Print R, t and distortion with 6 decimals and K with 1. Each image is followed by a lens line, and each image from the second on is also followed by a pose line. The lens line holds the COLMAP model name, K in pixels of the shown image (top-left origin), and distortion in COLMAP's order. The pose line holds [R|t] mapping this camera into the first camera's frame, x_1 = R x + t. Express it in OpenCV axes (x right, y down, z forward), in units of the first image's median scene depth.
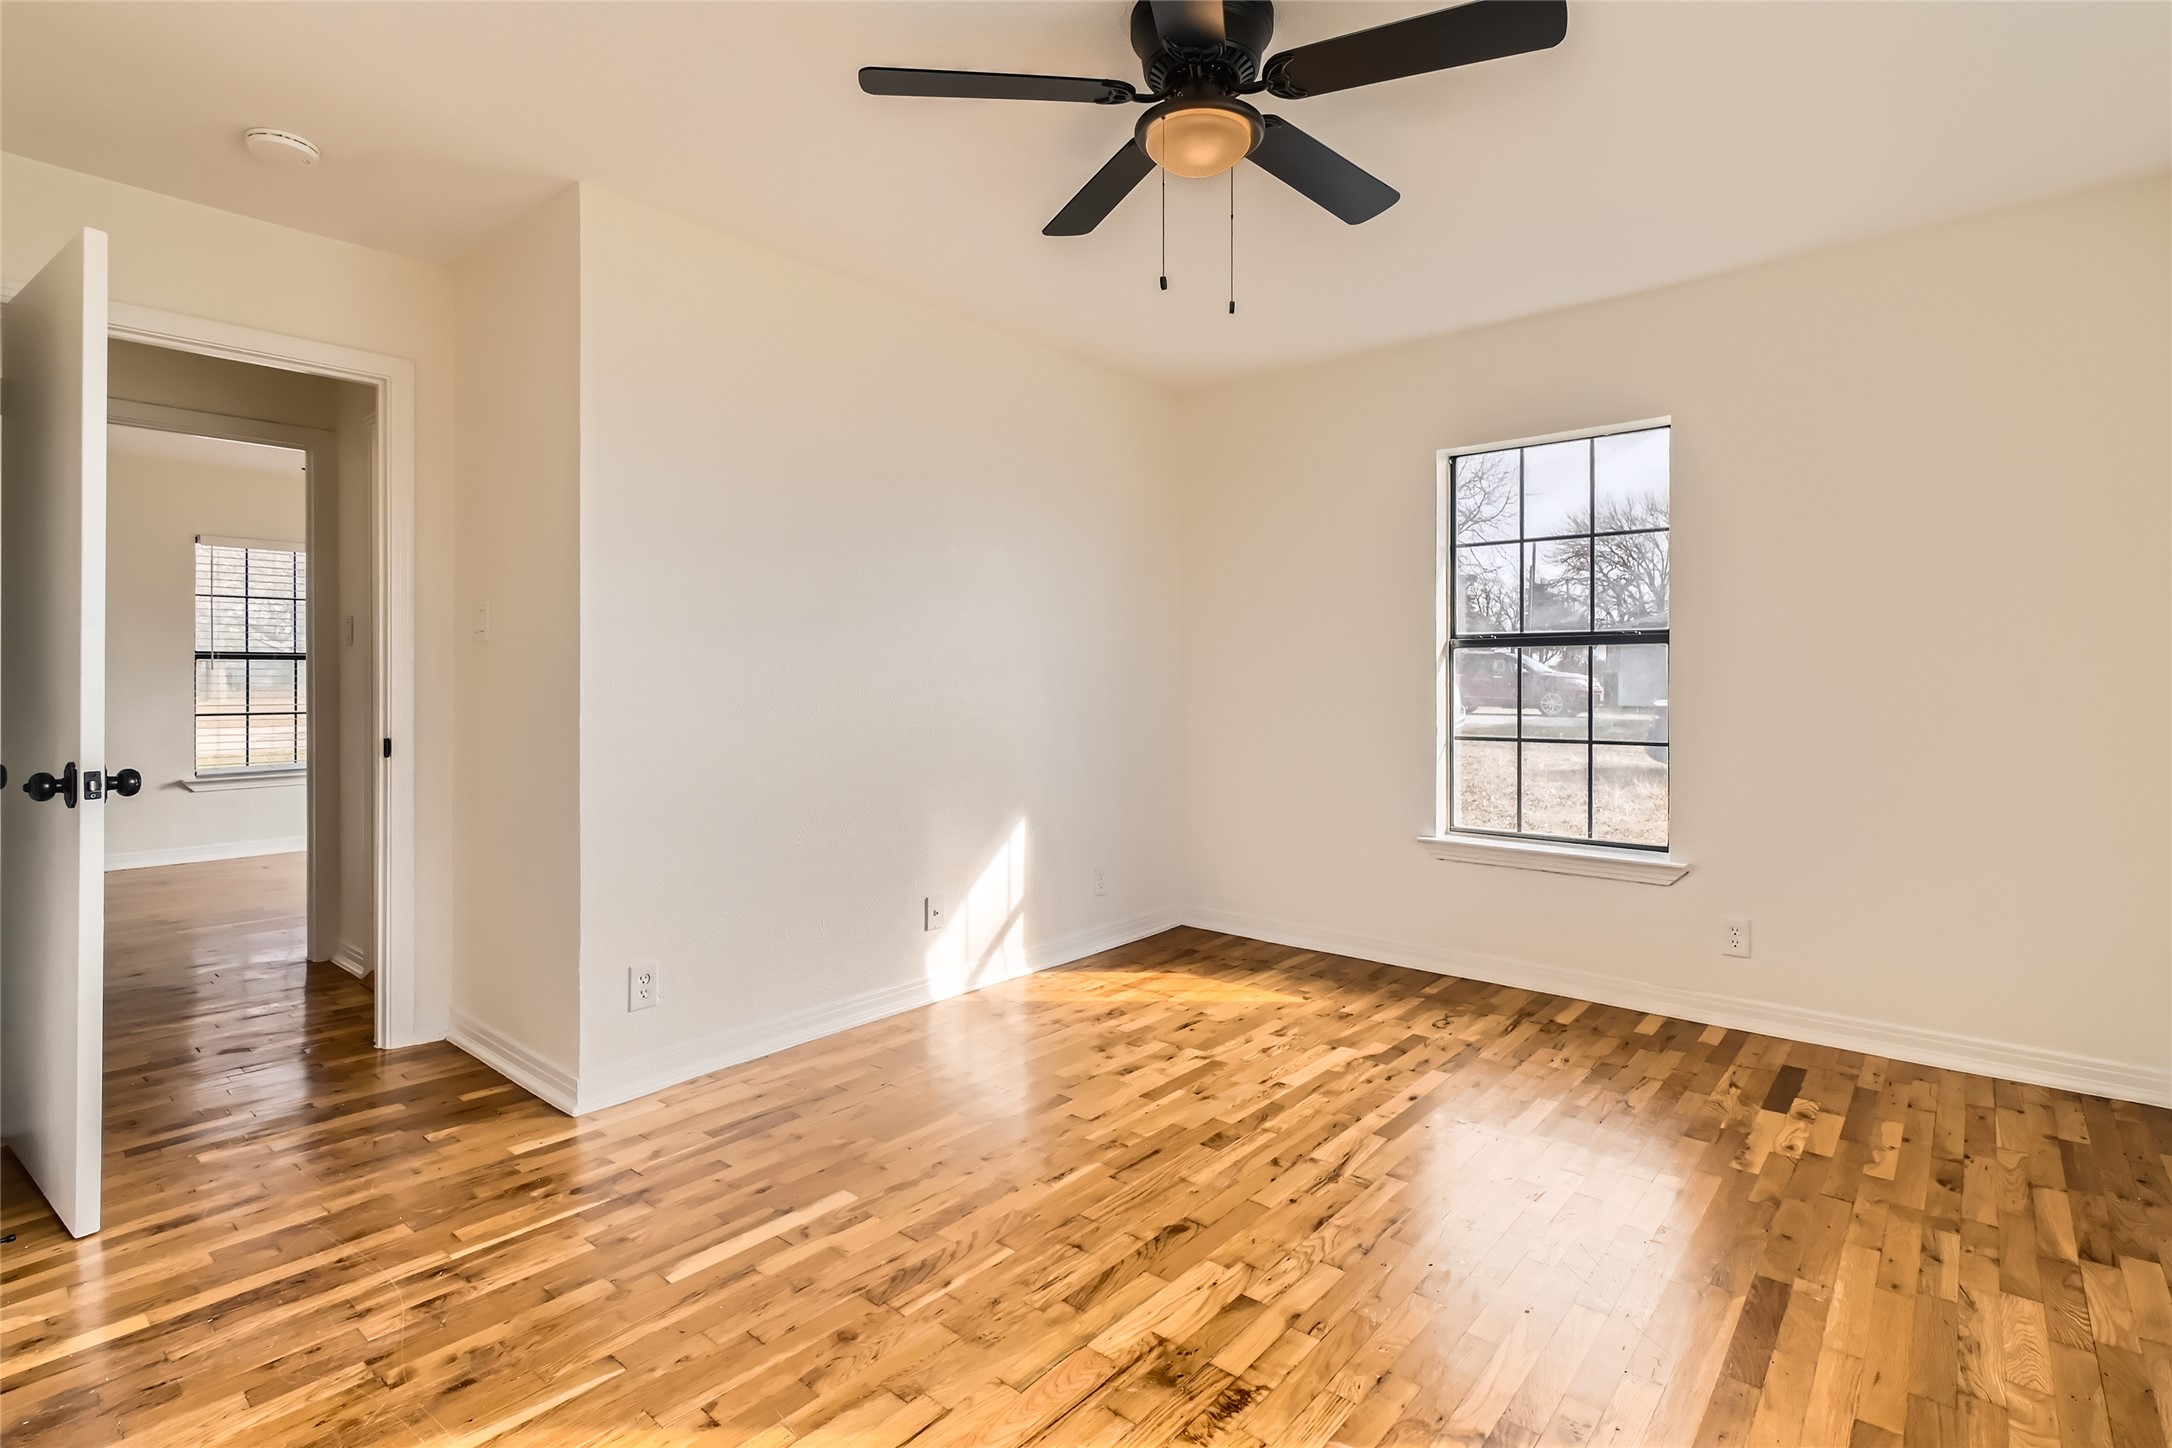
lens RADIAL K [[981.9, 0, 1087.9], [0, 981.9, 711.8], [0, 0, 1]] dist [0.001249, 0.000311]
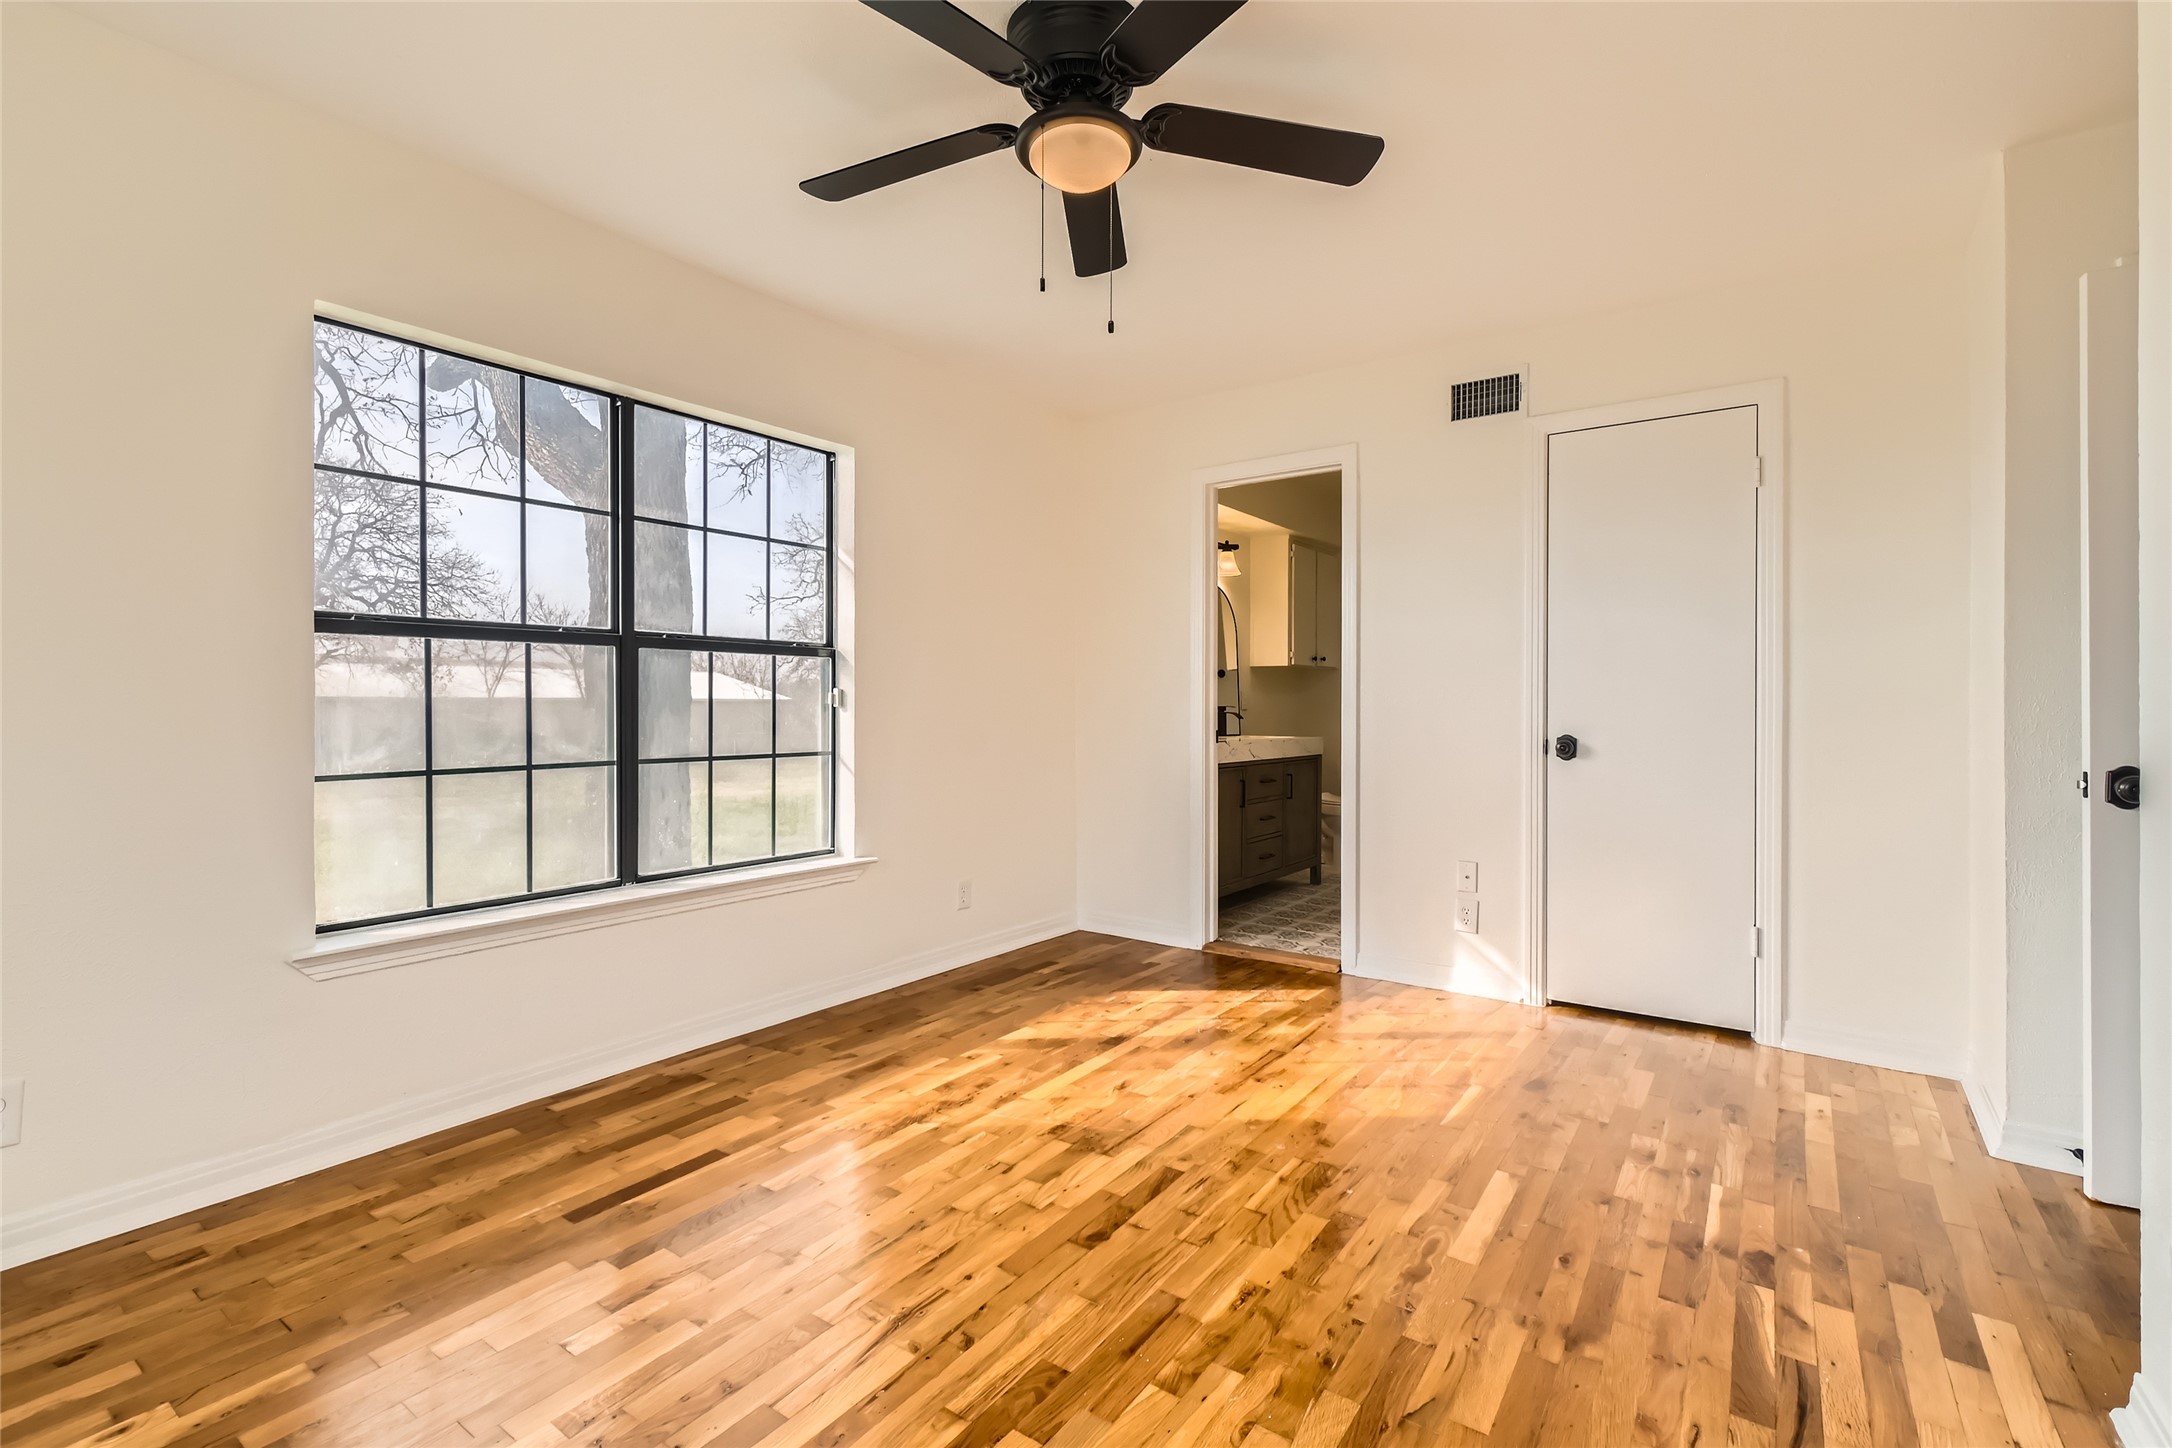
lens RADIAL K [[981.9, 0, 1087.9], [0, 981.9, 711.8], [0, 0, 1]] dist [0.001249, 0.000311]
pose [[-0.994142, -0.000463, -0.108083, 0.214555], [-0.002630, 0.999798, 0.019908, -0.025130], [0.108052, 0.020075, -0.993943, 2.032578]]
